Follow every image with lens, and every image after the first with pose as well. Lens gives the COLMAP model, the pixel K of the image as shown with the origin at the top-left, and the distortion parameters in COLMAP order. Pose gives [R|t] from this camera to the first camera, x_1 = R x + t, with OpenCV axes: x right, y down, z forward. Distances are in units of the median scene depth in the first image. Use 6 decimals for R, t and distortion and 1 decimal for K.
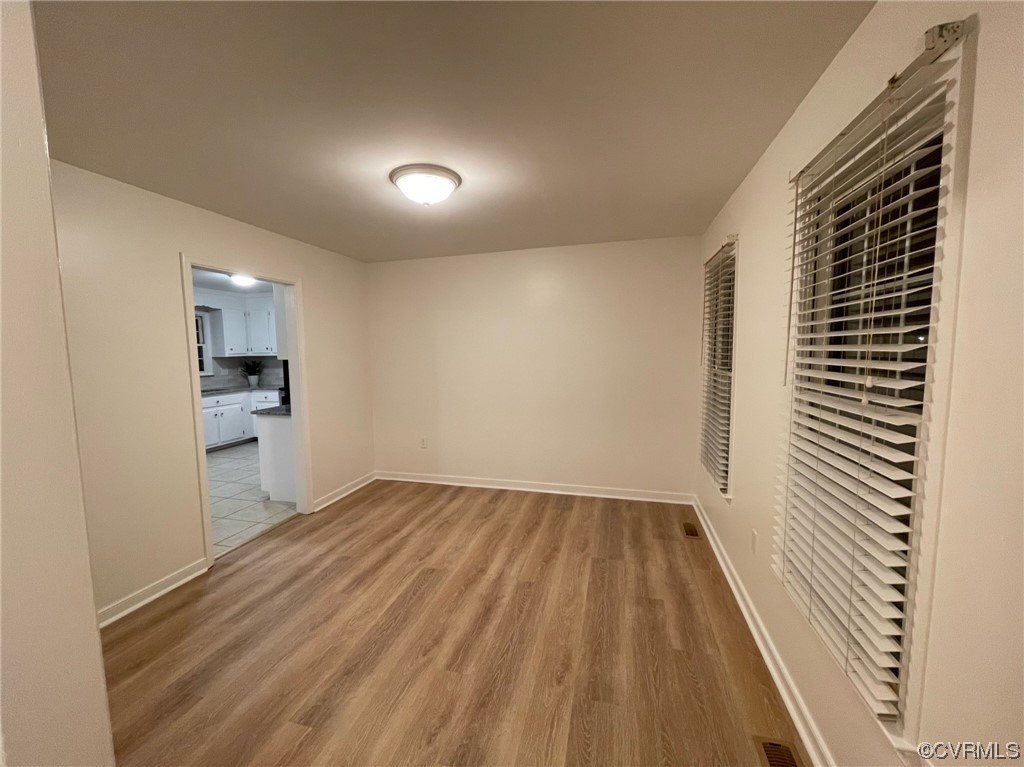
lens RADIAL K [[411.2, 0, 506.2], [0, 411.2, 386.2], [0, 0, 1]] dist [-0.000041, 0.000033]
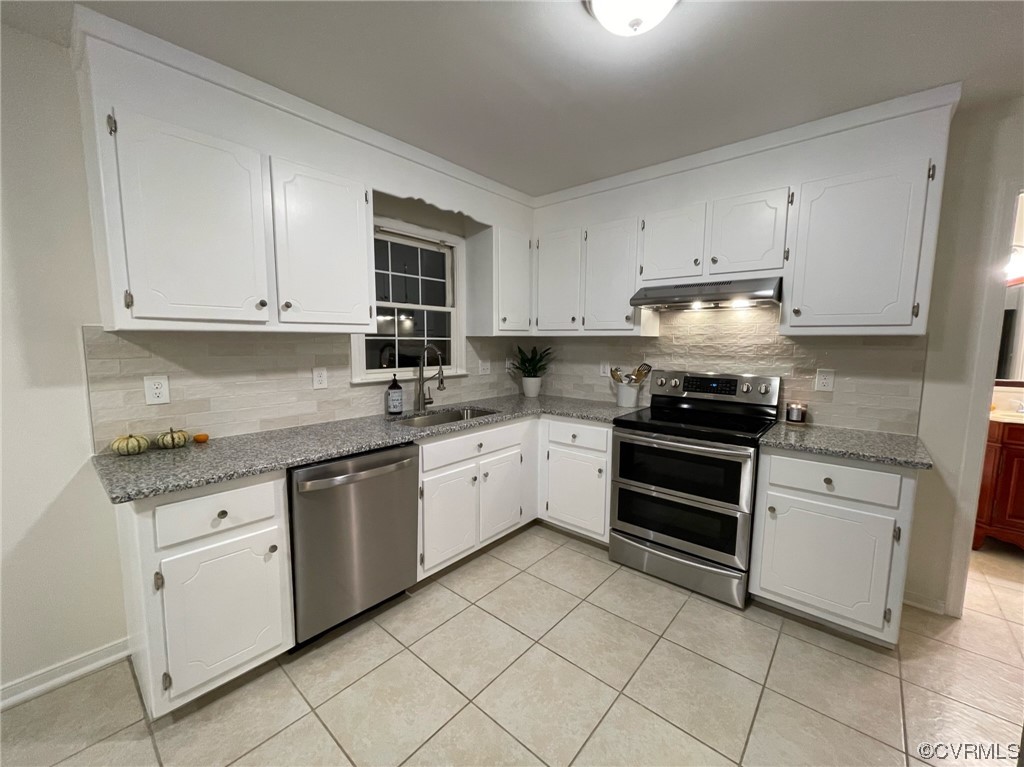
lens RADIAL K [[411.2, 0, 506.2], [0, 411.2, 386.2], [0, 0, 1]] dist [-0.000041, 0.000033]
pose [[0.897121, 0.063419, -0.437209, -0.451008], [-0.053275, 0.997951, 0.035439, -0.032215], [0.438560, -0.008501, 0.898662, 0.579193]]
